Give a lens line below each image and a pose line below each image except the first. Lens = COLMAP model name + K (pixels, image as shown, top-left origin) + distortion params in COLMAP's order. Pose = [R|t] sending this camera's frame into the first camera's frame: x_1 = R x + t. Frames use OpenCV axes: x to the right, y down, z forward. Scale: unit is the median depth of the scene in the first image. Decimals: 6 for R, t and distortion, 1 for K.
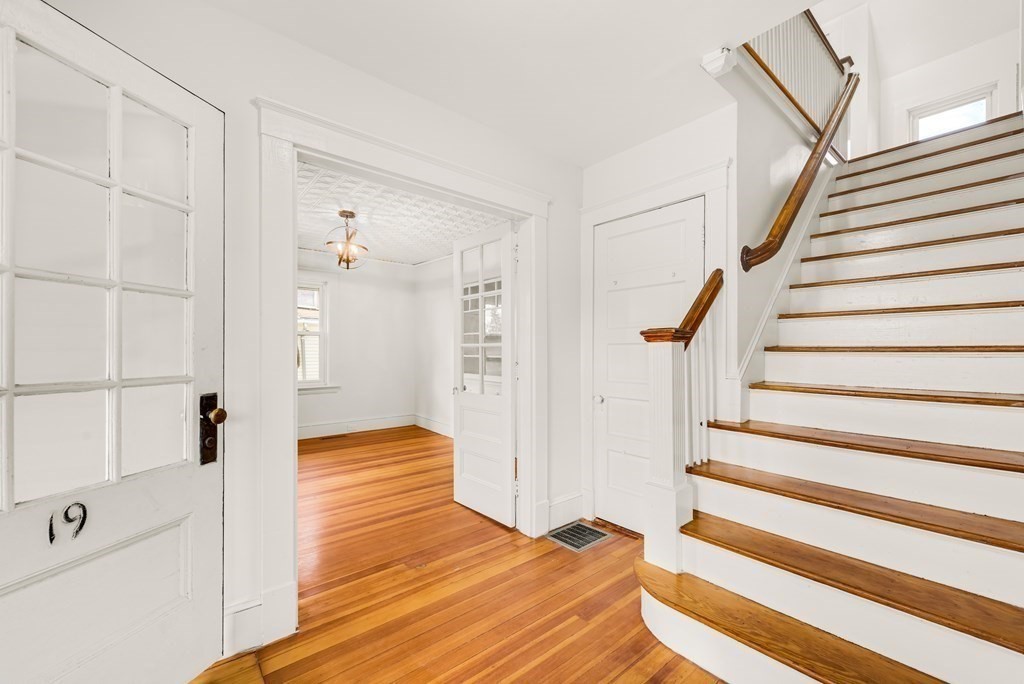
lens RADIAL K [[404.0, 0, 527.9], [0, 404.0, 347.9], [0, 0, 1]] dist [0.003803, -0.000929]
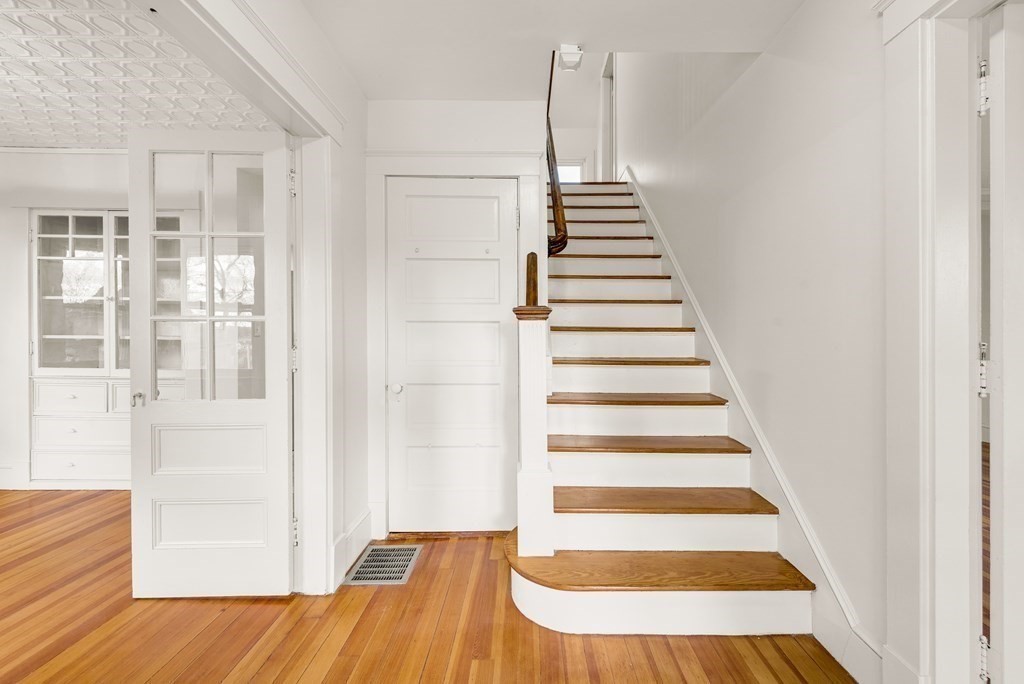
lens RADIAL K [[404.0, 0, 515.4], [0, 404.0, 332.2], [0, 0, 1]] dist [0.003803, -0.000929]
pose [[0.664435, 0.001675, 0.747344, -0.308599], [-0.009905, 0.999929, 0.006565, 0.005394], [-0.747280, -0.011765, 0.664405, 0.301259]]
